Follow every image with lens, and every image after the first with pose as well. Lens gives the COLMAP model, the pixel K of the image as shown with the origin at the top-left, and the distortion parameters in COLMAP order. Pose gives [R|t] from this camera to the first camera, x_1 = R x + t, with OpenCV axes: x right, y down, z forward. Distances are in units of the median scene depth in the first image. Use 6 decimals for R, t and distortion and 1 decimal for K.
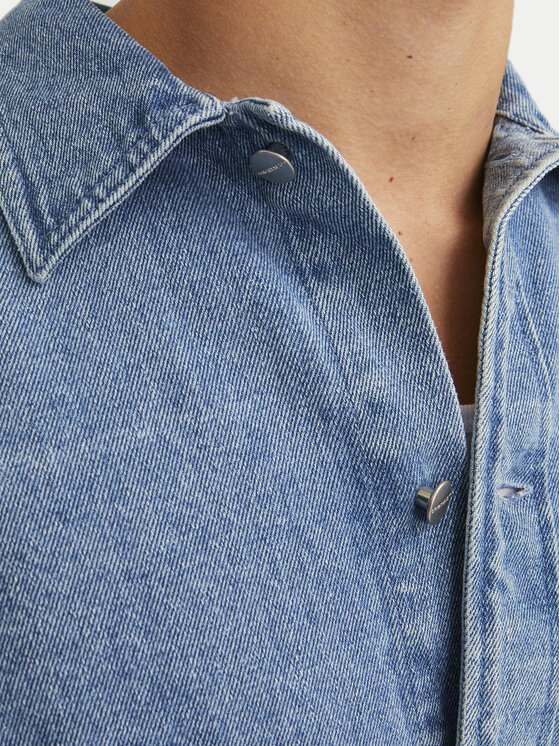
lens RADIAL K [[627.2, 0, 280.0], [0, 627.2, 373.0], [0, 0, 1]] dist [0.000353, 0.000161]
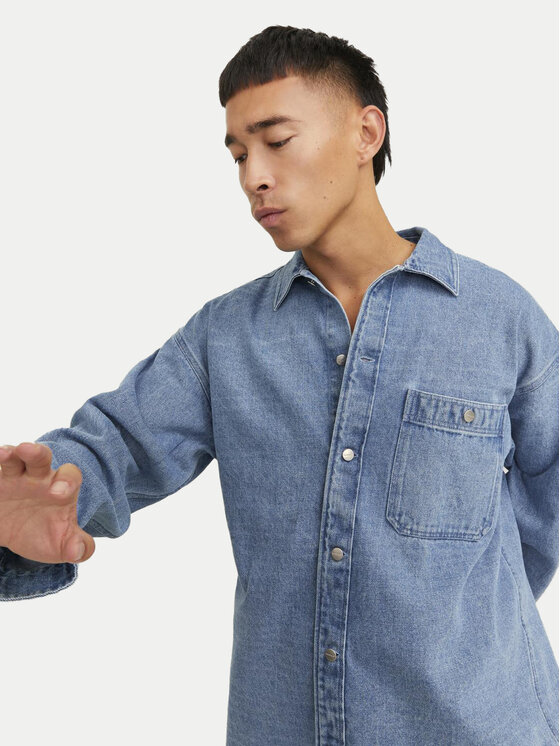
lens RADIAL K [[527.4, 0, 280.0], [0, 527.4, 373.0], [0, 0, 1]] dist [0.002974, 0.000797]
pose [[0.983336, 0.105376, 0.148143, -0.660136], [-0.140841, 0.956824, 0.254267, -0.542664], [-0.114953, -0.270894, 0.955721, -2.372507]]
